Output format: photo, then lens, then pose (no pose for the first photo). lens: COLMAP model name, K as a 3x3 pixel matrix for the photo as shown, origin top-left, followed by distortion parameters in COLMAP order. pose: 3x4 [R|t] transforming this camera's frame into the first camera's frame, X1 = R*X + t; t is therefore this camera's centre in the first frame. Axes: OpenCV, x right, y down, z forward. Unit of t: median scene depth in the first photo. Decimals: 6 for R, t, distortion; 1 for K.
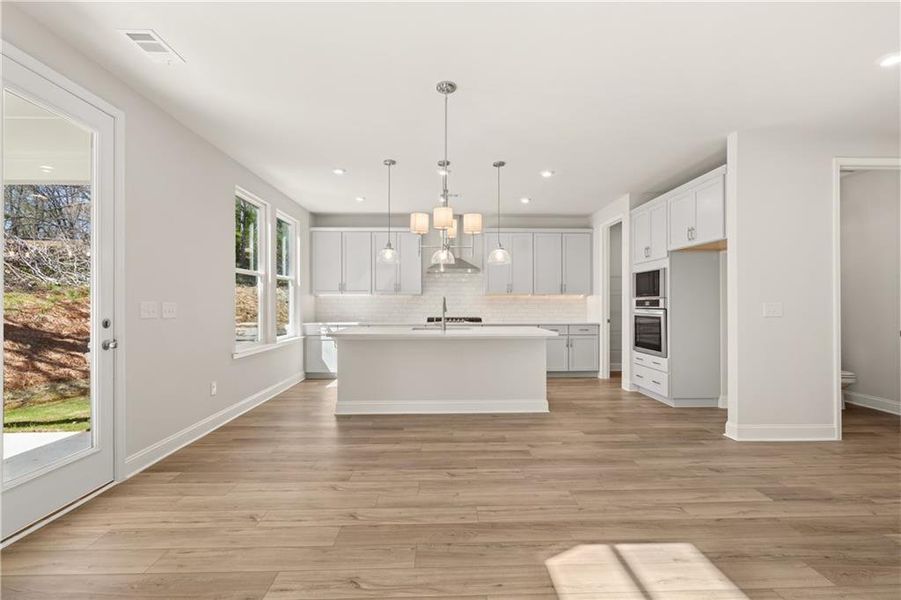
lens RADIAL K [[395.6, 0, 449.8], [0, 395.6, 303.8], [0, 0, 1]] dist [-0.005670, 0.000155]
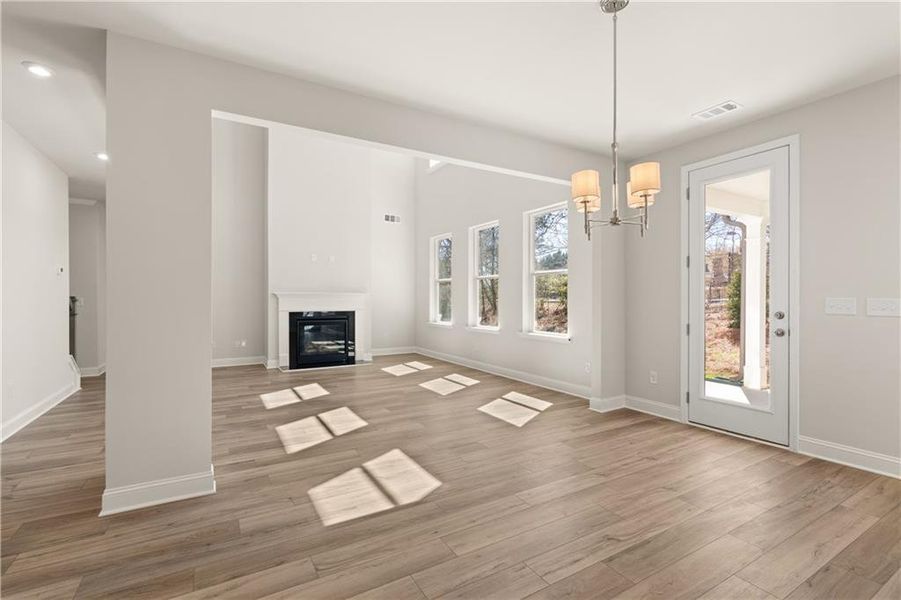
lens RADIAL K [[424.0, 0, 456.7], [0, 424.0, 296.1], [0, 0, 1]] dist [-0.011179, 0.001348]
pose [[-0.874932, -0.003241, -0.484235, 0.334726], [-0.000066, 0.999978, -0.006573, -0.001544], [0.484245, -0.005719, -0.874914, 0.827613]]
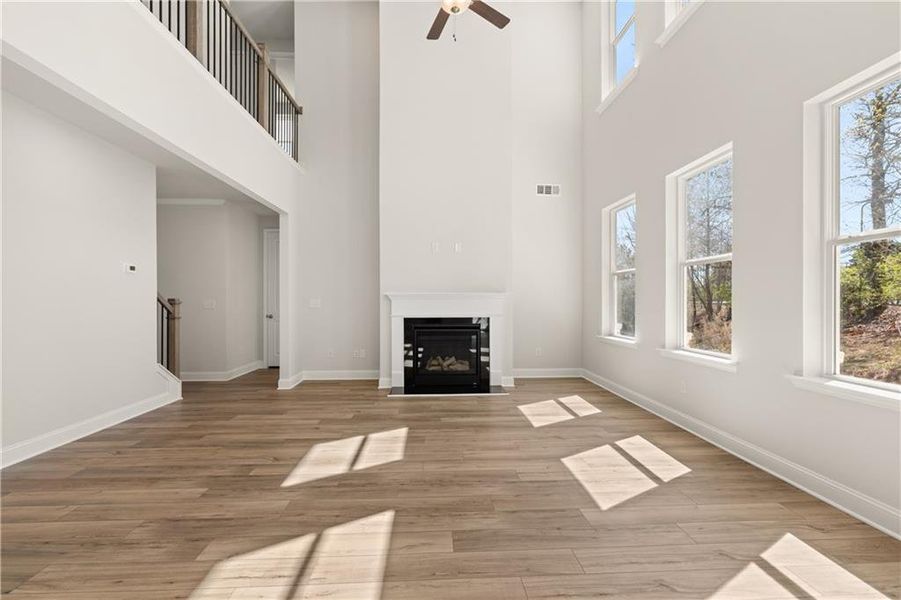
lens RADIAL K [[395.6, 0, 446.4], [0, 395.6, 299.2], [0, 0, 1]] dist [-0.005670, 0.000155]
pose [[-0.999964, 0.000545, -0.008427, 0.044346], [0.000585, 0.999989, -0.004744, -0.001077], [0.008425, -0.004748, -0.999953, 0.363277]]
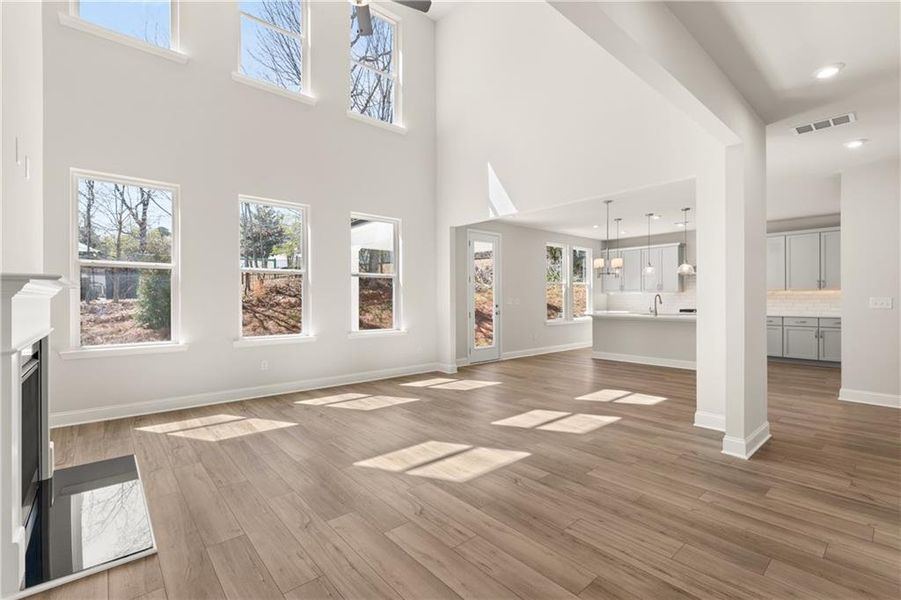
lens RADIAL K [[395.6, 0, 457.5], [0, 395.6, 300.1], [0, 0, 1]] dist [-0.005670, 0.000155]
pose [[0.644388, 0.000803, -0.764699, 0.618437], [0.003008, 0.999989, 0.003585, -0.003596], [0.764693, -0.004610, 0.644378, -0.585063]]
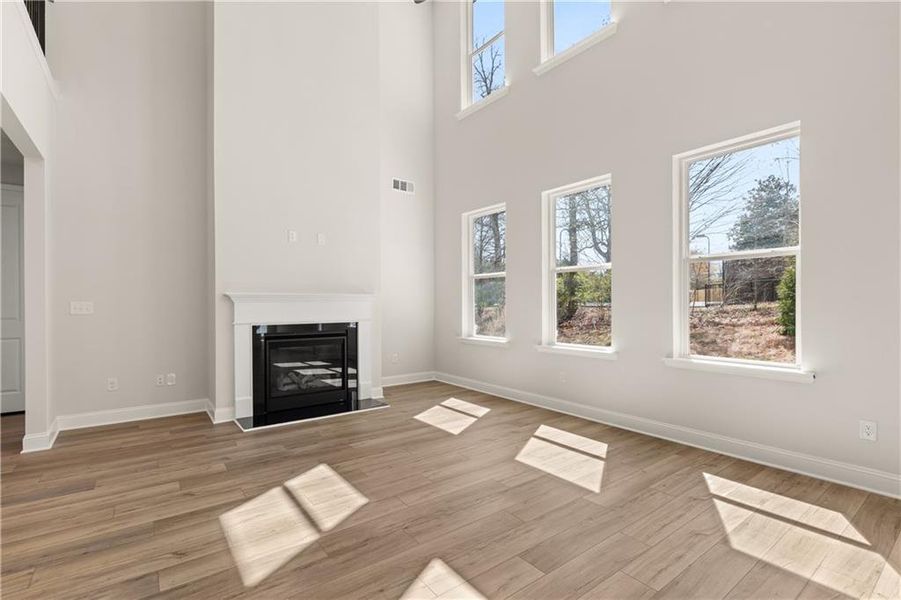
lens RADIAL K [[426.4, 0, 449.9], [0, 426.4, 300.6], [0, 0, 1]] dist [-0.002092, -0.000407]
pose [[-0.817155, -0.002185, -0.576414, 0.307817], [0.003979, 0.999948, -0.009432, 0.002756], [0.576404, -0.010001, -0.817104, 0.247593]]
